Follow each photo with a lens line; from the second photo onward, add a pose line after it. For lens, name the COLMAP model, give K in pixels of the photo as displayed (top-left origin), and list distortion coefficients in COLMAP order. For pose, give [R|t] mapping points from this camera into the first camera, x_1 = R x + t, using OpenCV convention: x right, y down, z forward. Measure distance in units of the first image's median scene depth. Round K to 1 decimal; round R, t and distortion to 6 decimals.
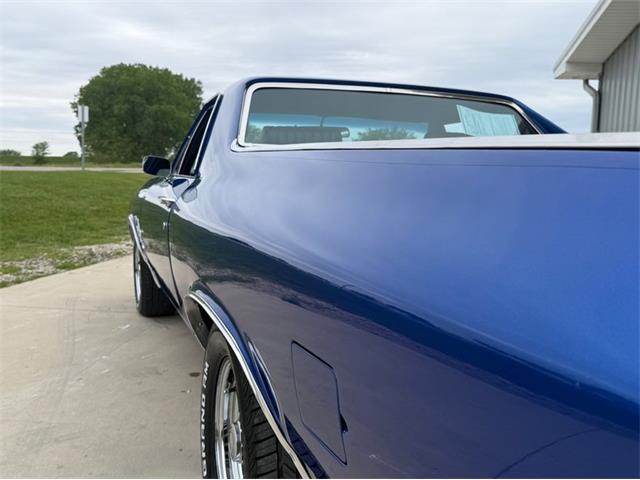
lens RADIAL K [[621.9, 0, 316.3], [0, 621.9, 238.1], [0, 0, 1]] dist [0.032064, 0.000000]
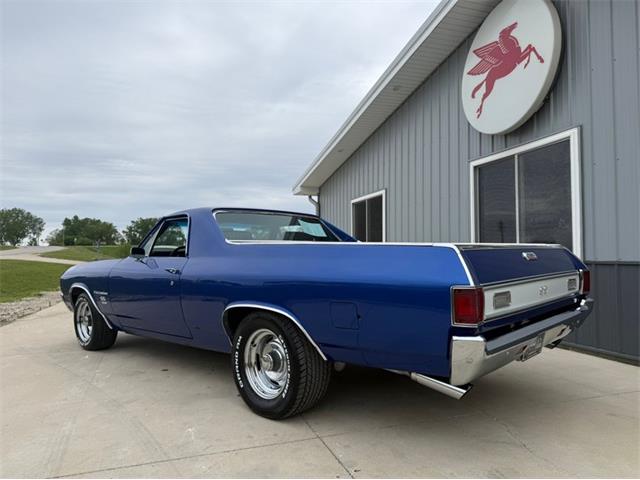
lens RADIAL K [[447.8, 0, 318.2], [0, 447.8, 241.9], [0, 0, 1]] dist [0.029483, -0.040091]
pose [[0.895071, -0.025017, 0.445222, -0.115985], [0.079240, 0.991458, -0.103593, 0.008929], [-0.438827, 0.128003, 0.889408, -0.117000]]
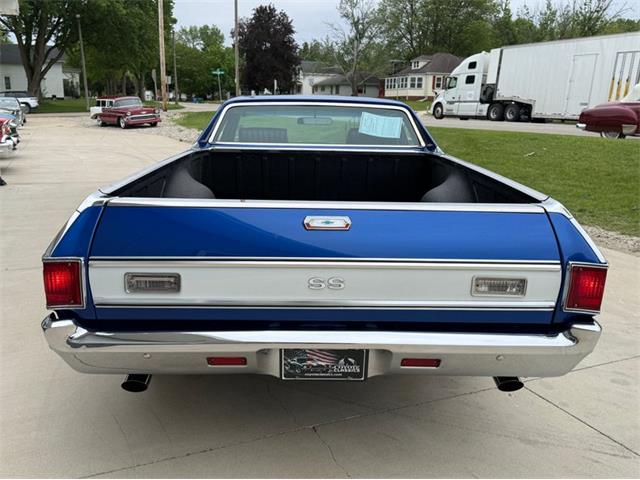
lens RADIAL K [[564.2, 0, 315.9], [0, 564.2, 241.2], [0, 0, 1]] dist [0.113337, -0.203265]
pose [[0.946552, 0.064217, -0.316094, 0.165868], [-0.026634, 0.992195, 0.121817, -0.017213], [0.321450, -0.106888, 0.940875, -0.120155]]
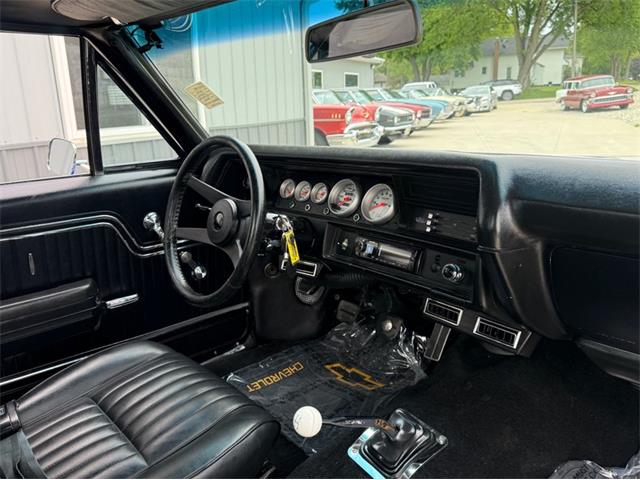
lens RADIAL K [[517.8, 0, 316.0], [0, 517.8, 241.3], [0, 0, 1]] dist [0.040551, -0.065570]
pose [[0.377507, 0.204963, -0.903039, 0.073877], [-0.050765, 0.978311, 0.200825, -0.047293], [0.924614, -0.029970, 0.379724, 0.328091]]
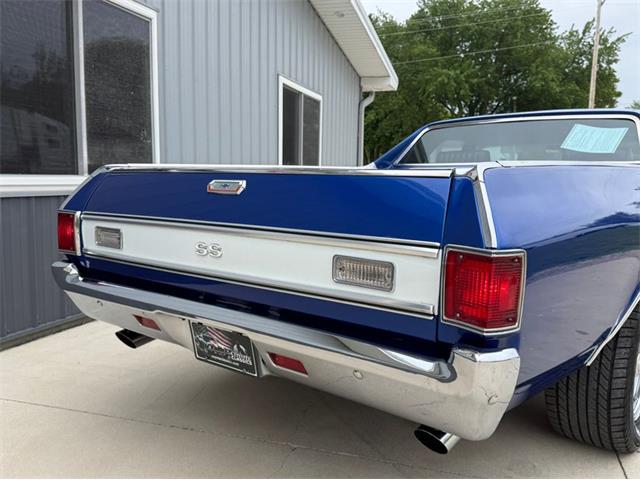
lens RADIAL K [[564.2, 0, 330.2], [0, 564.2, 246.3], [0, 0, 1]] dist [0.113337, -0.203265]
pose [[0.510088, 0.082060, -0.856199, 0.276757], [-0.092668, 0.994887, 0.040145, 0.008097], [0.855116, 0.058864, 0.515085, -0.000495]]
